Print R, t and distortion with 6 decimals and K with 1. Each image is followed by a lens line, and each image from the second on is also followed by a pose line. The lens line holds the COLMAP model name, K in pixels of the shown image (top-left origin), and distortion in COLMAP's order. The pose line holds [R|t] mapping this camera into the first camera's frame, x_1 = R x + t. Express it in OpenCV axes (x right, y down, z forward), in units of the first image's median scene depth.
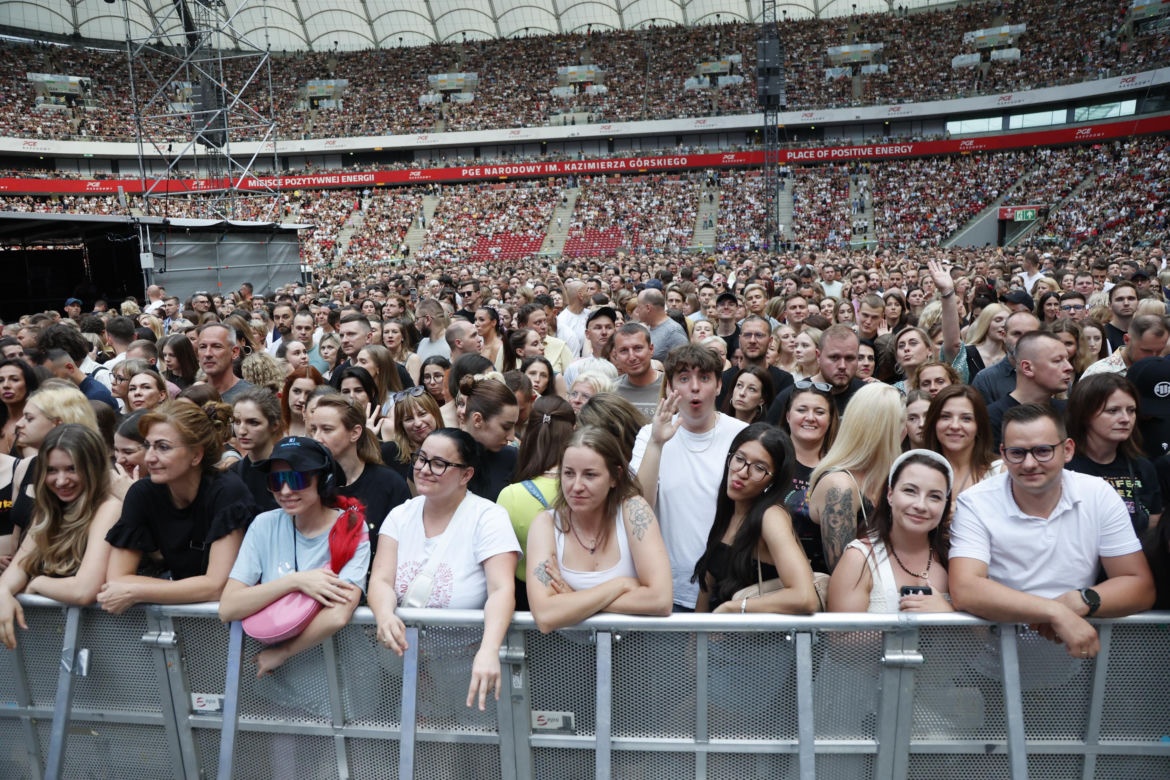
lens RADIAL K [[772.9, 0, 581.8], [0, 772.9, 389.7], [0, 0, 1]] dist [-0.128795, 0.064231]
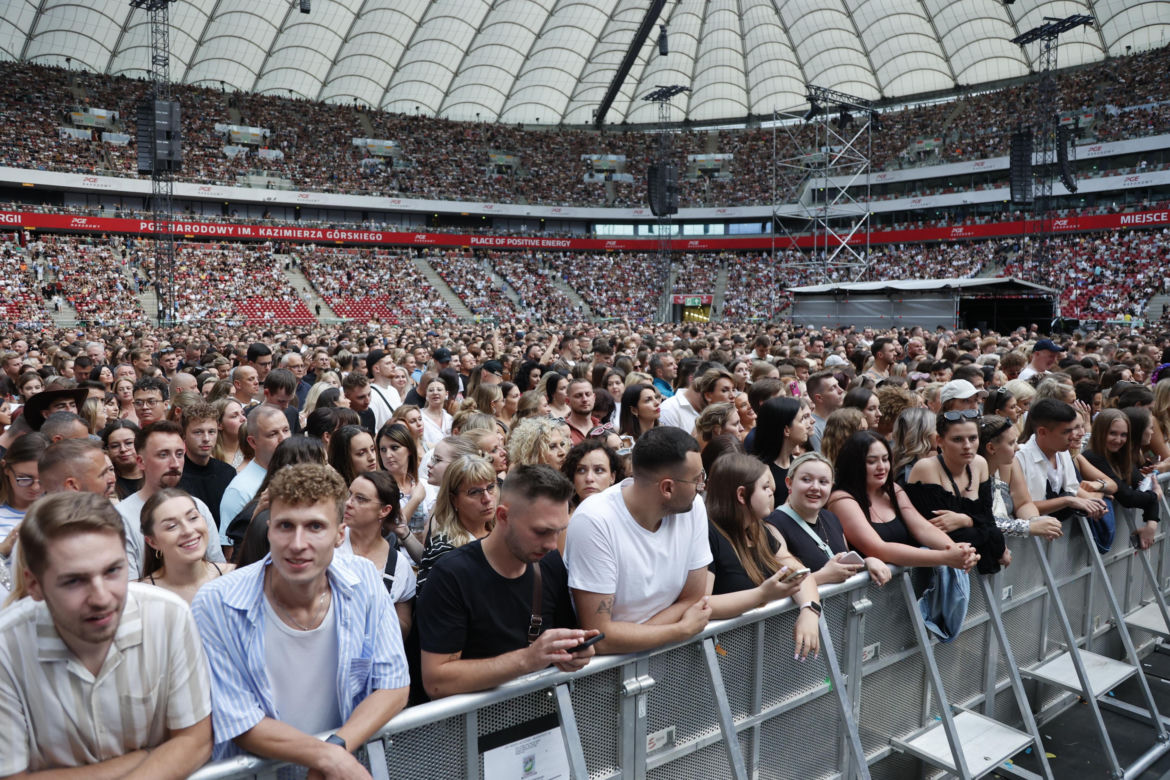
lens RADIAL K [[795.6, 0, 582.6], [0, 795.6, 385.7], [0, 0, 1]] dist [-0.118753, 0.062771]
pose [[0.756137, -0.016883, 0.654196, -0.390901], [0.088012, 0.993209, -0.076095, 0.009712], [-0.648468, 0.115115, 0.752488, 0.035239]]
